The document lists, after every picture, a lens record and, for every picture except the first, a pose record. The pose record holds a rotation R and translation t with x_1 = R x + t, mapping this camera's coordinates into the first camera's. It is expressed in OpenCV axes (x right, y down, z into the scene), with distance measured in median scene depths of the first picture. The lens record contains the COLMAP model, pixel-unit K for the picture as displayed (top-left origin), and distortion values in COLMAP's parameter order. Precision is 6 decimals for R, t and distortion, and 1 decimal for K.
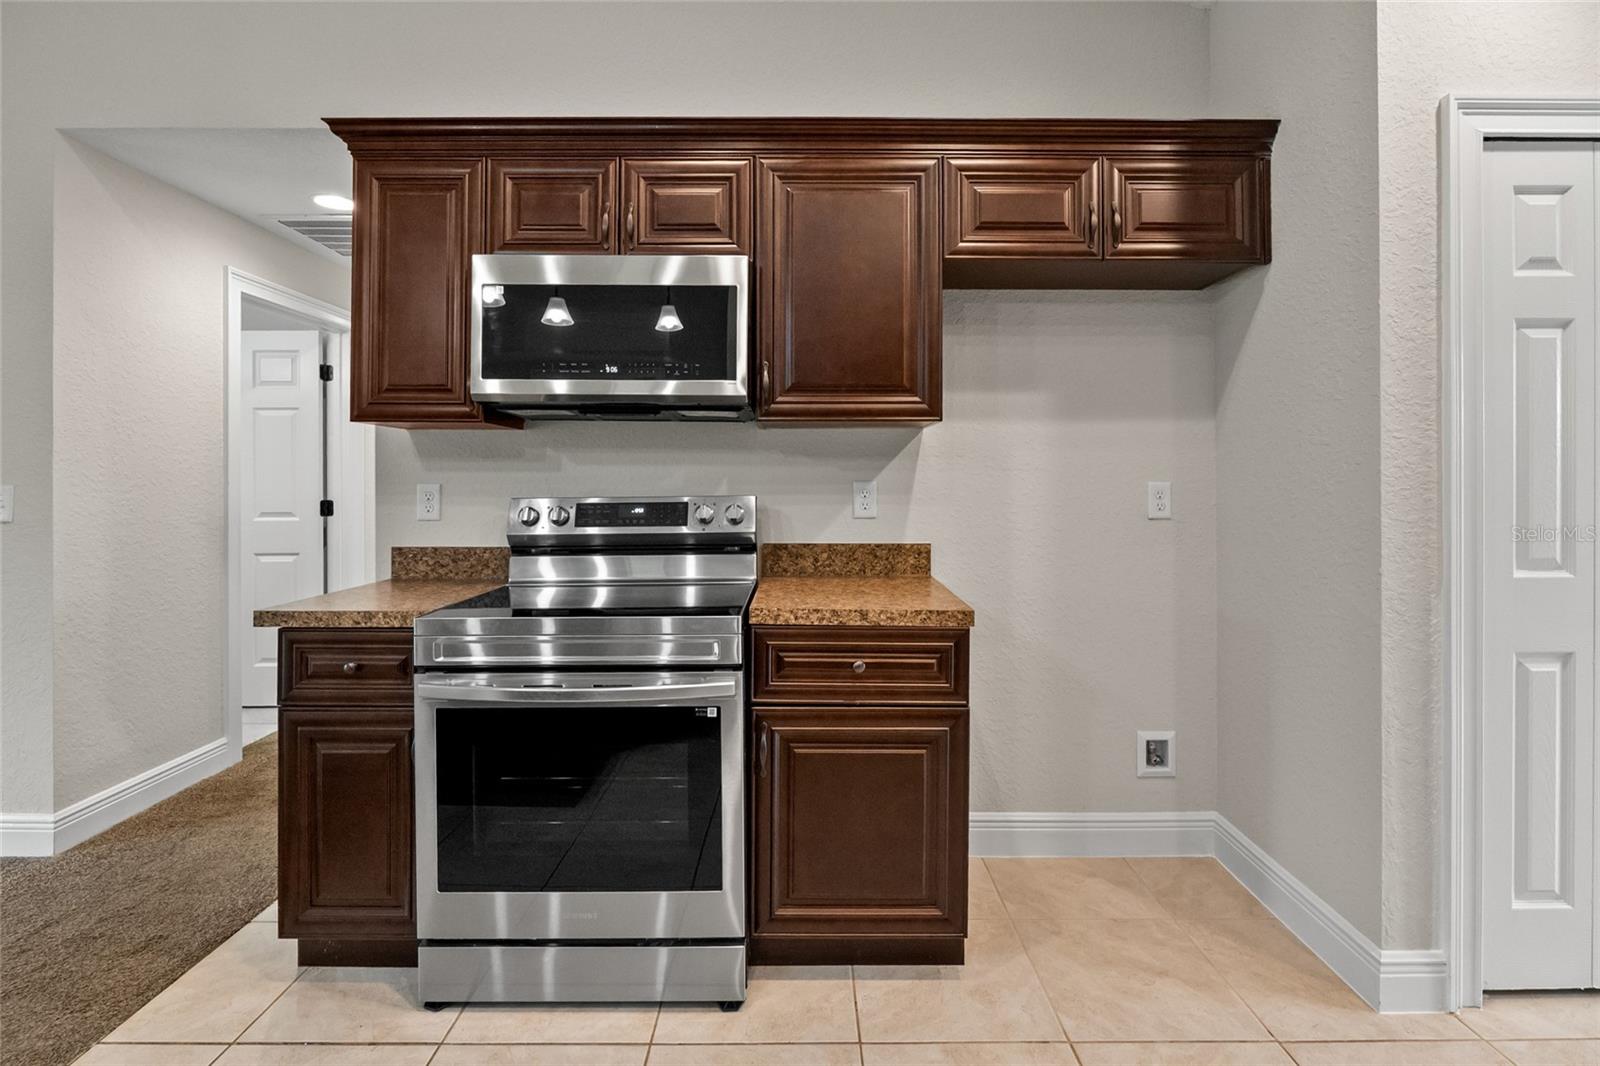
lens RADIAL K [[762.8, 0, 800.0], [0, 762.8, 489.2], [0, 0, 1]] dist [-0.005575, 0.000709]
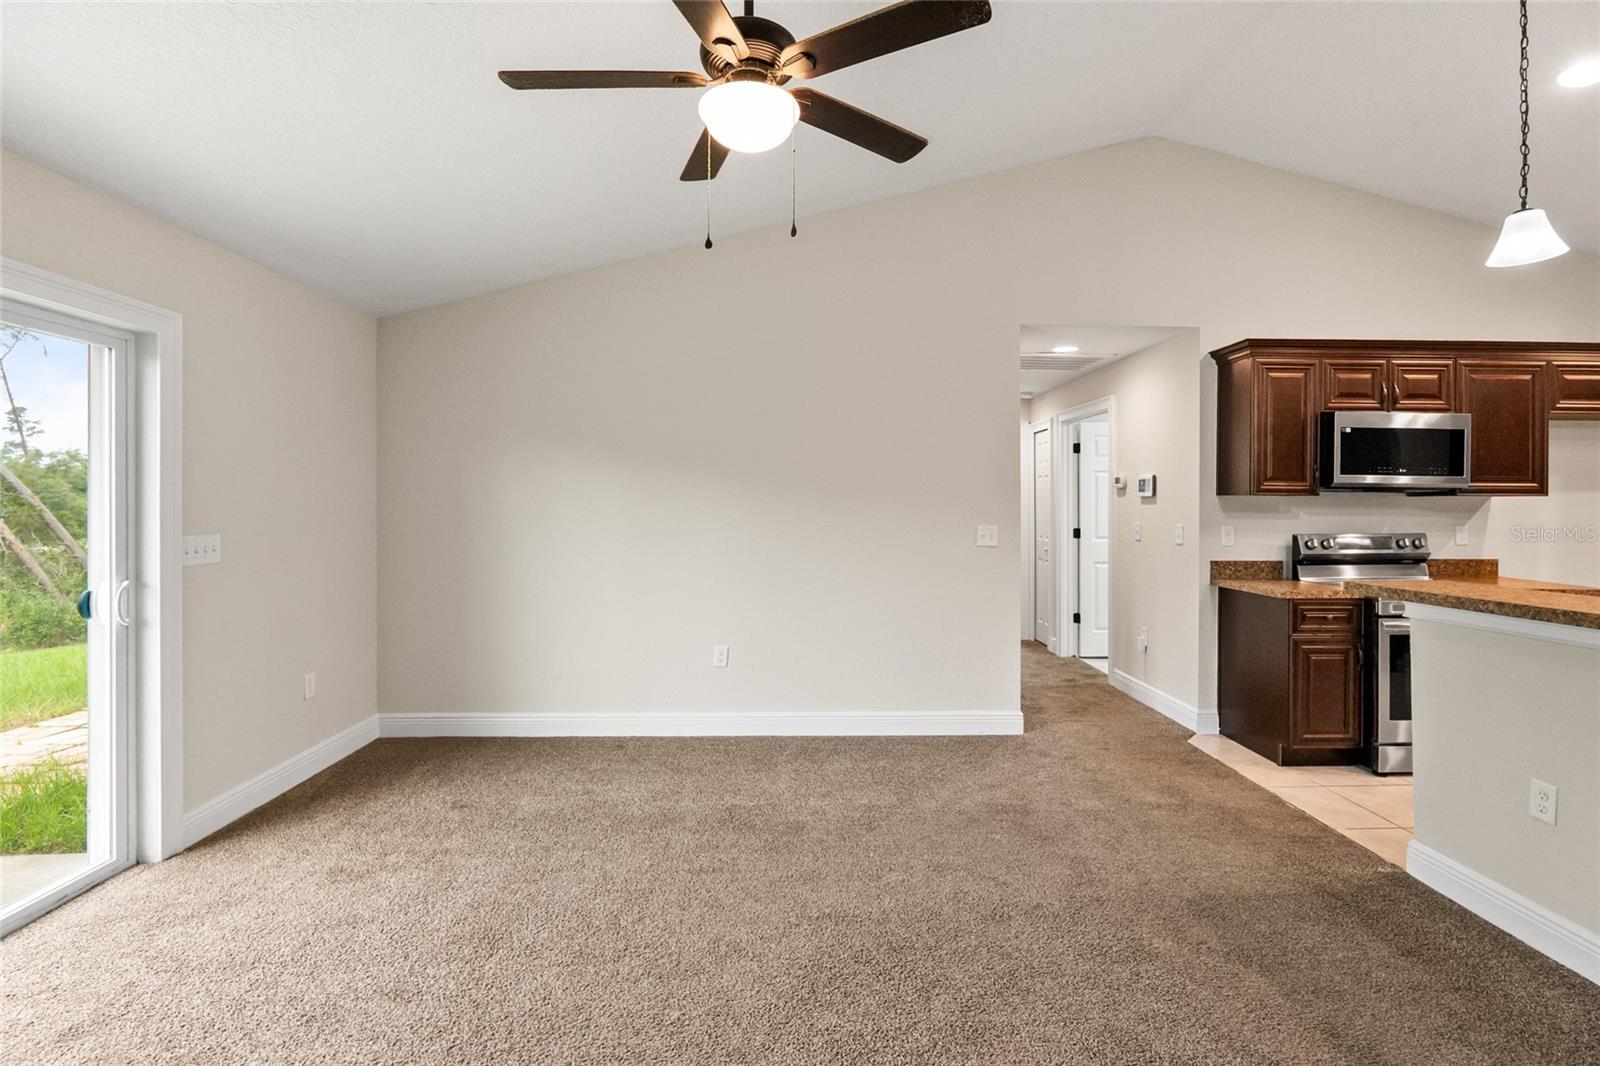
lens RADIAL K [[745.5, 0, 802.4], [0, 745.5, 515.5], [0, 0, 1]] dist [-0.000334, -0.000178]
pose [[0.999264, 0.003114, 0.038228, -1.576343], [-0.003224, 0.999991, 0.002814, -0.033577], [-0.038219, -0.002935, 0.999265, -0.732212]]
